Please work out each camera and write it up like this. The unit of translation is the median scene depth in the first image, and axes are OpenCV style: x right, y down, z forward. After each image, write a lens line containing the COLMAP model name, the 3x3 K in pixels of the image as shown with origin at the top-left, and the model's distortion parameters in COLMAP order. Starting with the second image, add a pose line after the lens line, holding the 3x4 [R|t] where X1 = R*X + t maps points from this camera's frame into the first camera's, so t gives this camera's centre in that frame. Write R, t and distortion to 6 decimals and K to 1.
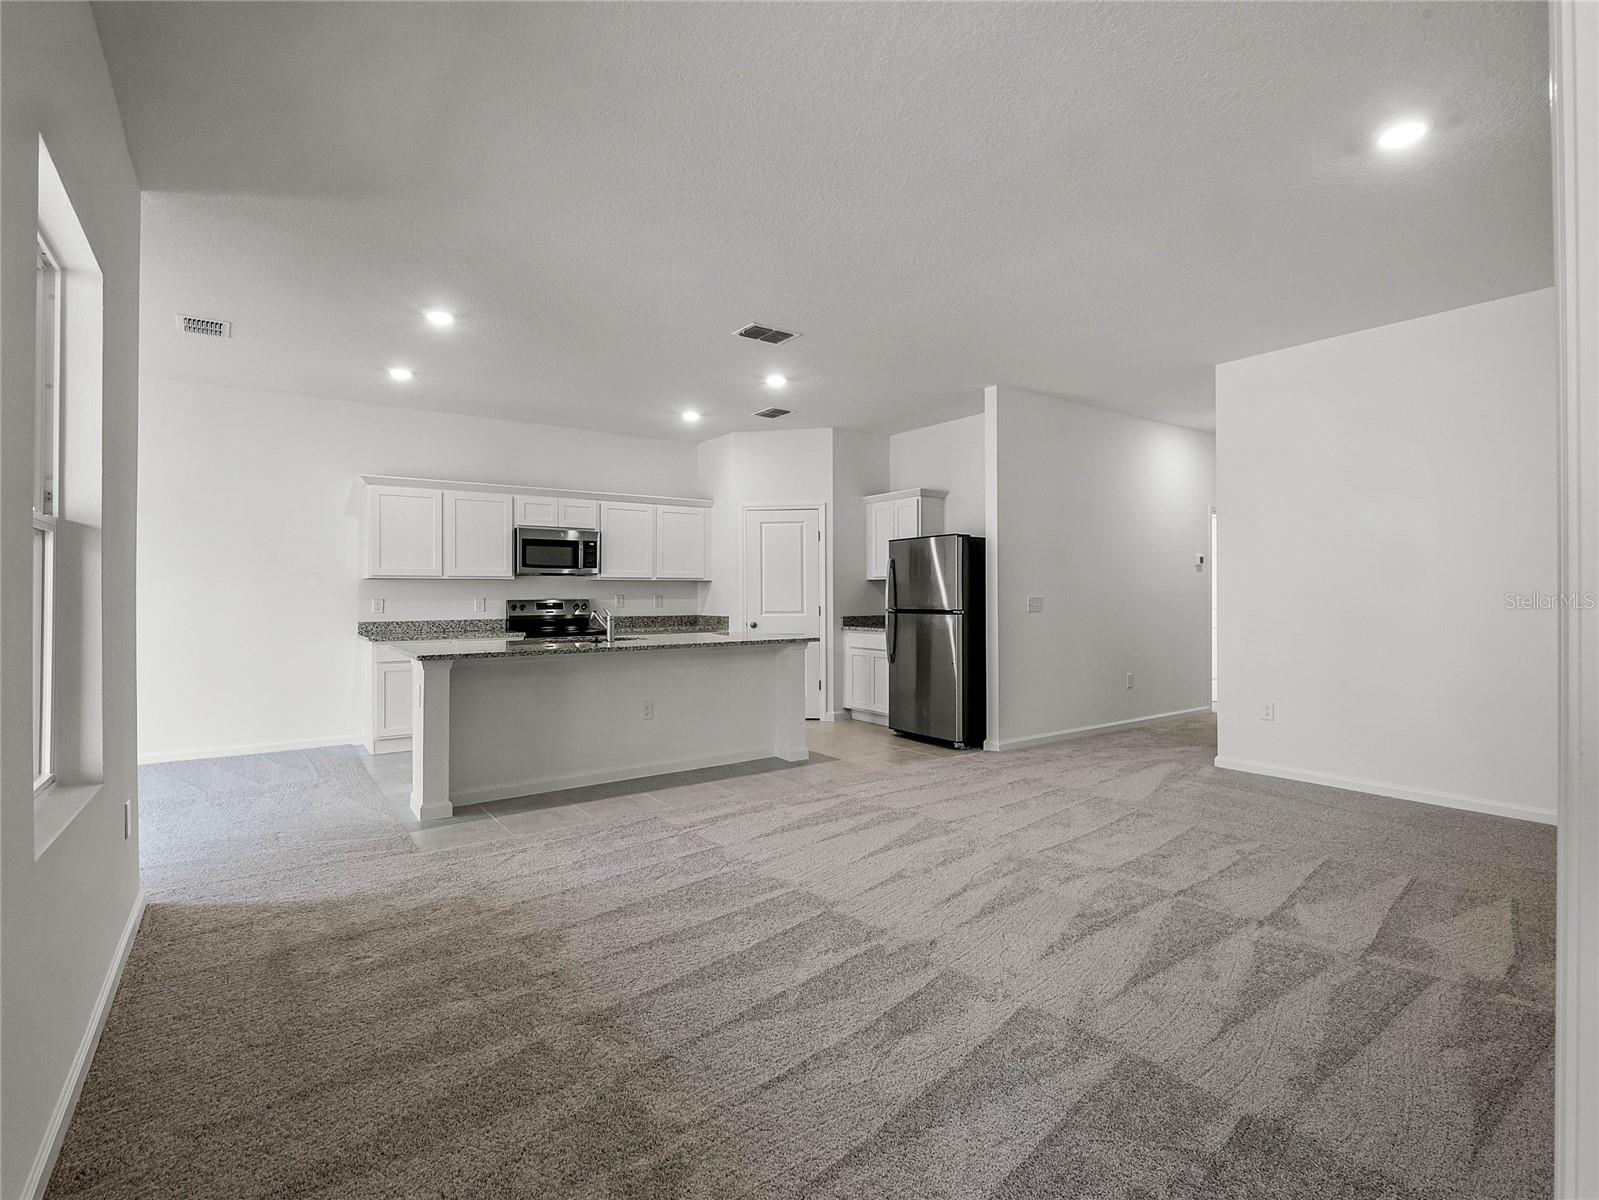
lens RADIAL K [[778.7, 0, 813.9], [0, 778.7, 589.0], [0, 0, 1]] dist [-0.007298, -0.004166]
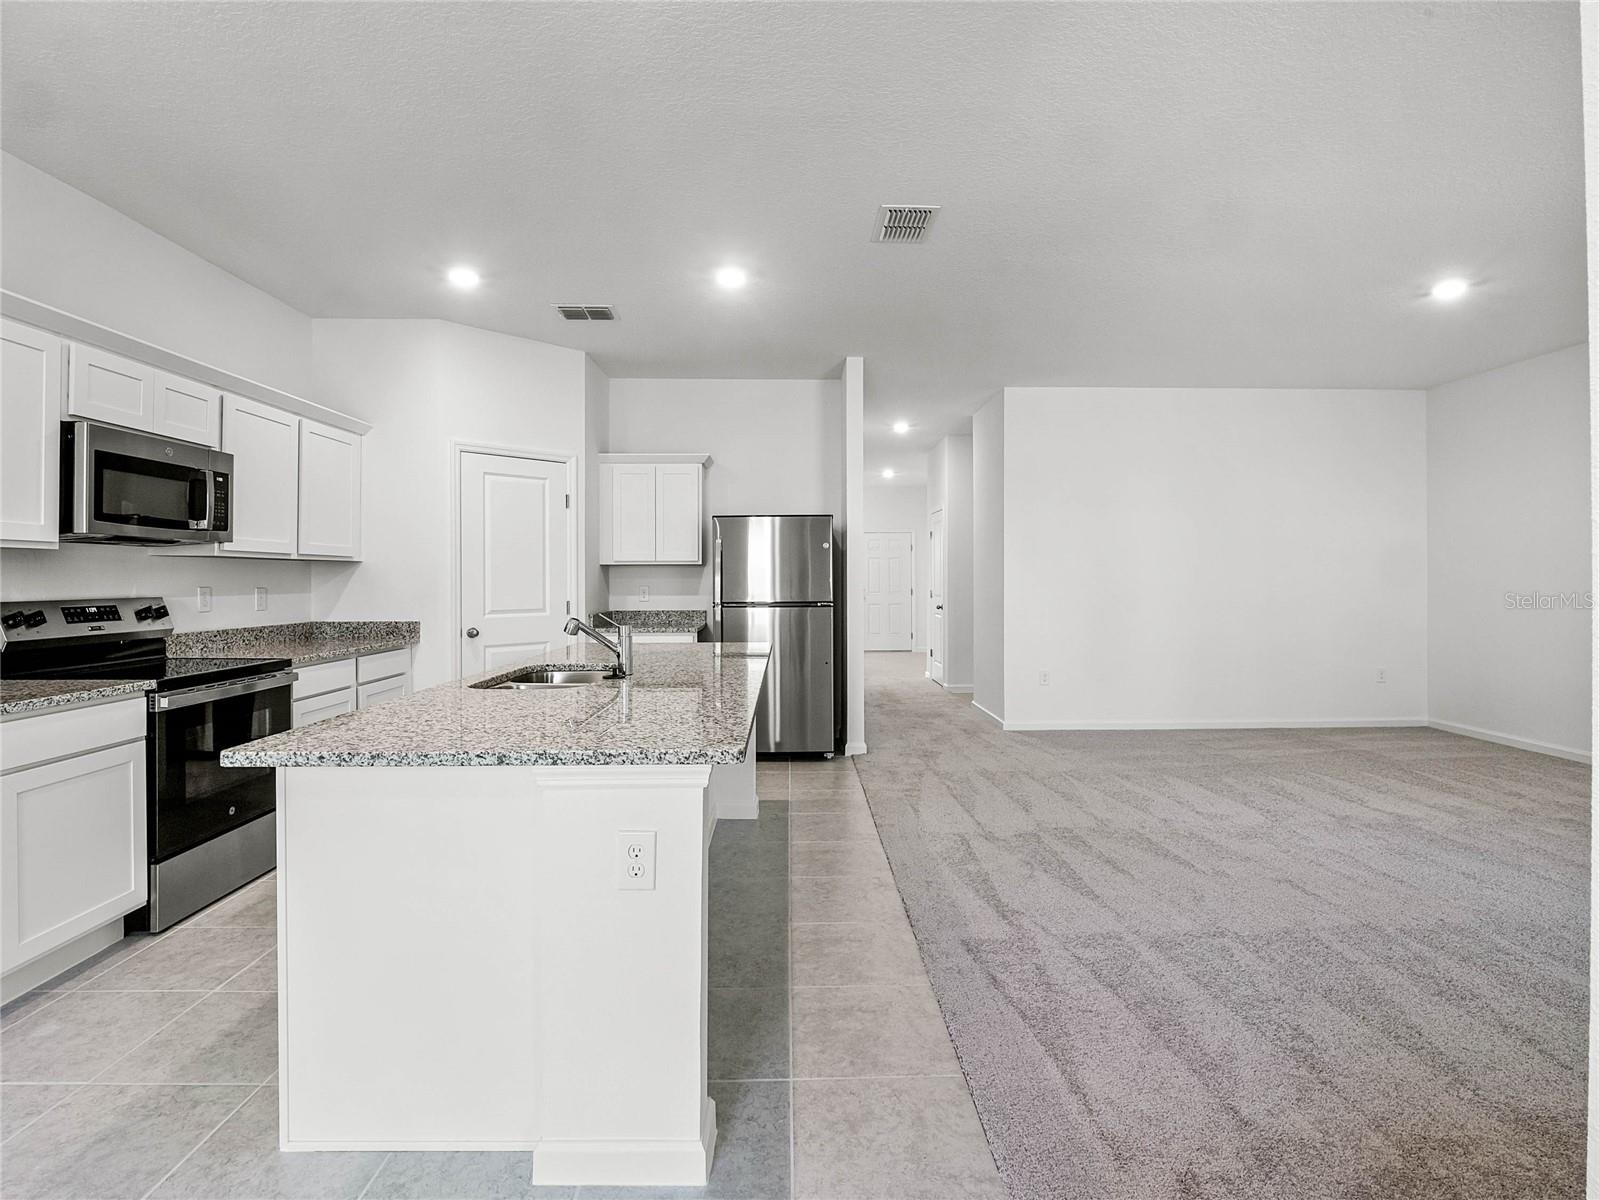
lens RADIAL K [[778.7, 0, 803.1], [0, 778.7, 582.1], [0, 0, 1]] dist [-0.007298, -0.004166]
pose [[0.569388, -0.000716, 0.822068, -0.507430], [-0.005351, 0.999975, 0.004577, 0.000448], [-0.822051, -0.007005, 0.569370, 0.477598]]
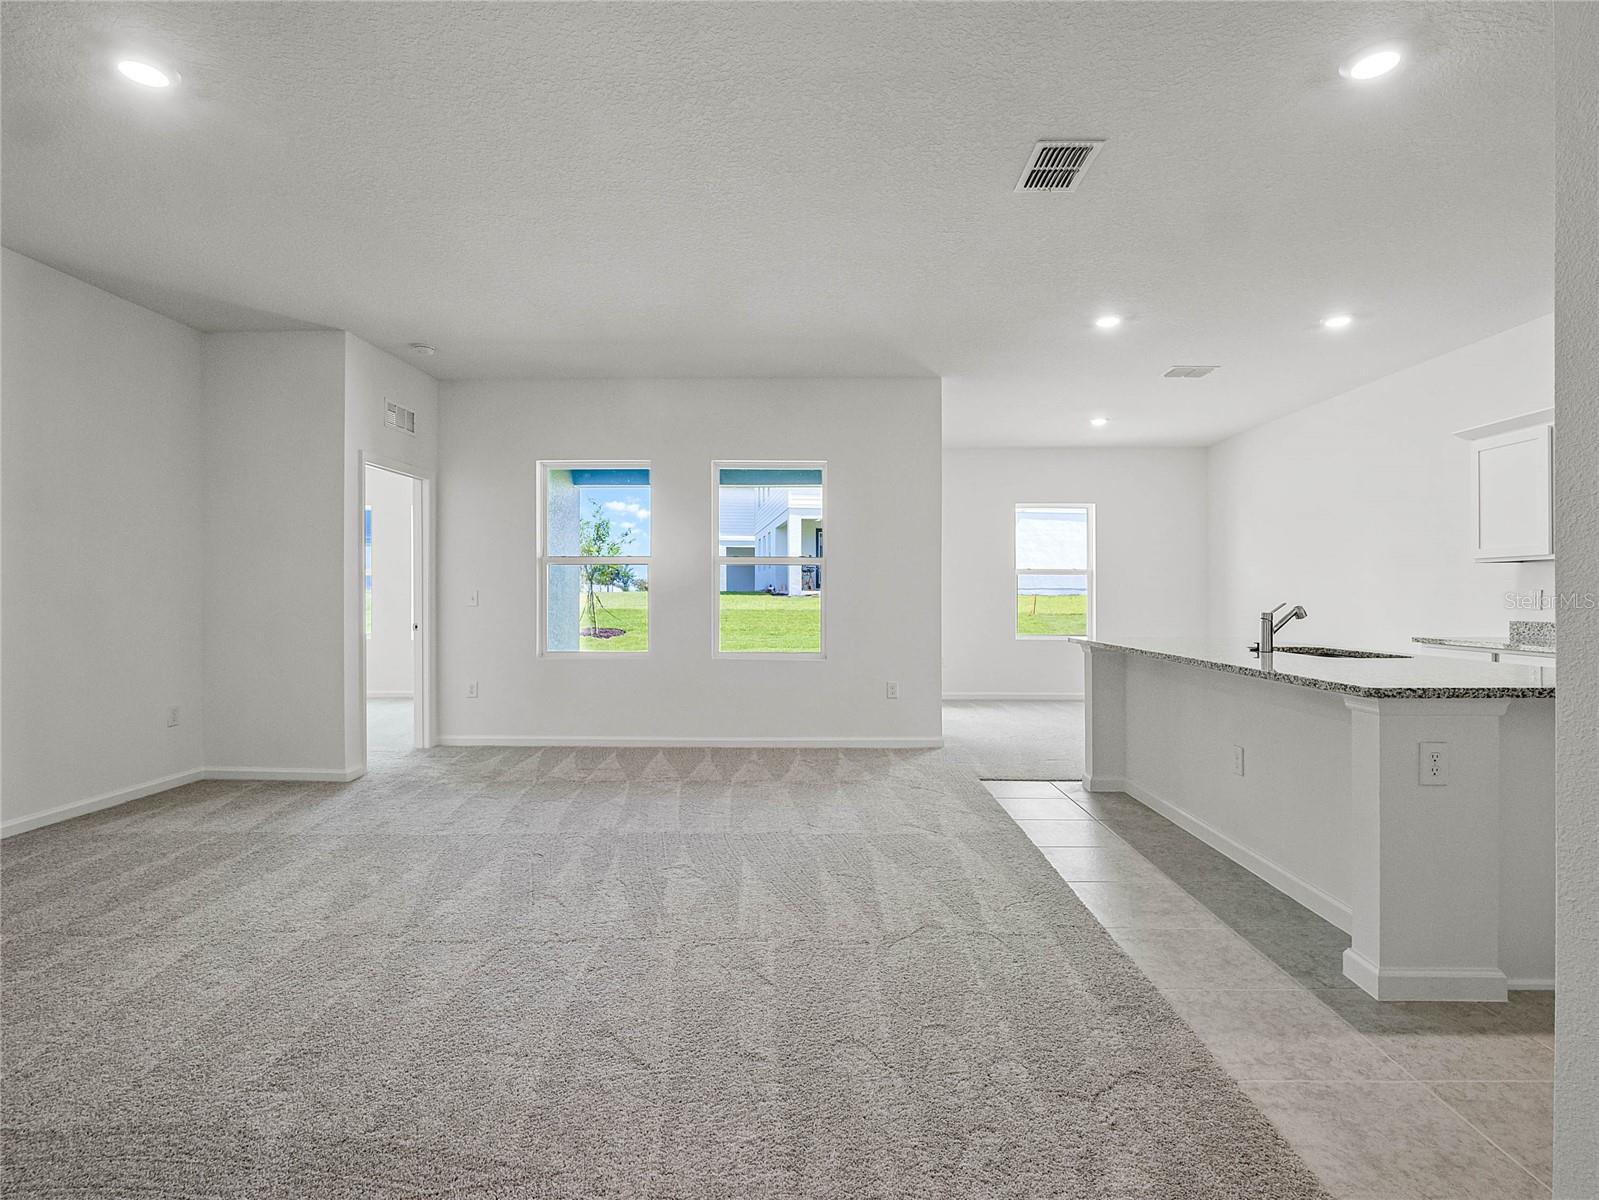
lens RADIAL K [[778.7, 0, 807.4], [0, 778.7, 599.4], [0, 0, 1]] dist [-0.007298, -0.004166]
pose [[-0.603854, 0.006088, -0.797072, 0.405837], [0.006191, 0.999976, 0.002947, 0.014600], [0.797071, -0.003155, -0.603877, 0.873211]]
